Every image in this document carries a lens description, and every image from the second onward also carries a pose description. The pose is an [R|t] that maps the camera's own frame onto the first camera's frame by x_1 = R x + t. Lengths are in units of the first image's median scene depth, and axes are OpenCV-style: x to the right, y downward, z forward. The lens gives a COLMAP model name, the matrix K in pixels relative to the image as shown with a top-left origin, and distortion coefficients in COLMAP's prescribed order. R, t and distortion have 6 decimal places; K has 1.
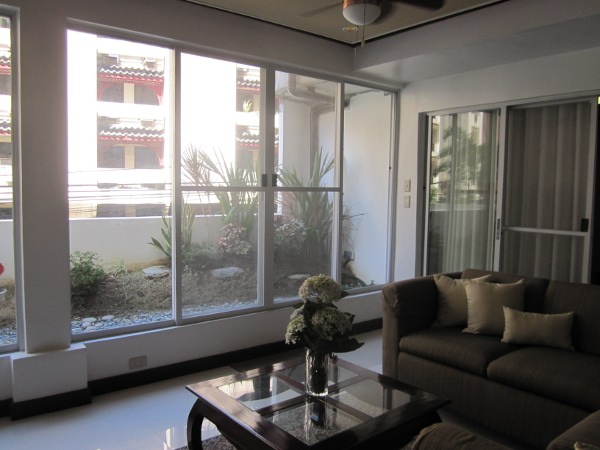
lens RADIAL K [[503.1, 0, 299.6], [0, 503.1, 225.6], [0, 0, 1]] dist [-0.010002, -0.001834]
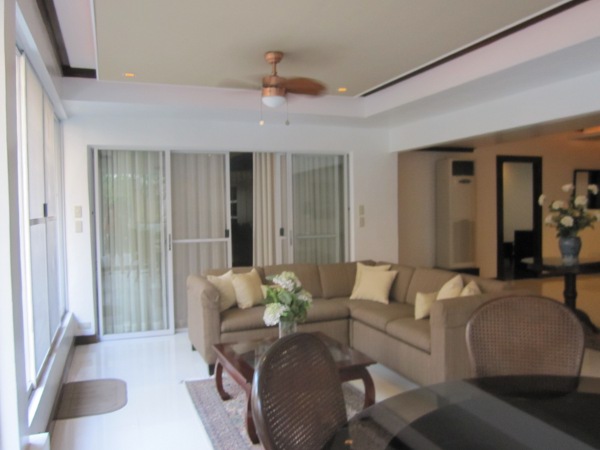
lens RADIAL K [[503.1, 0, 299.8], [0, 503.1, 224.5], [0, 0, 1]] dist [-0.010002, -0.001834]
pose [[0.313907, -0.055483, 0.947831, -0.764006], [0.087398, 0.995741, 0.029342, -0.050401], [-0.945423, 0.073628, 0.317419, 0.256702]]
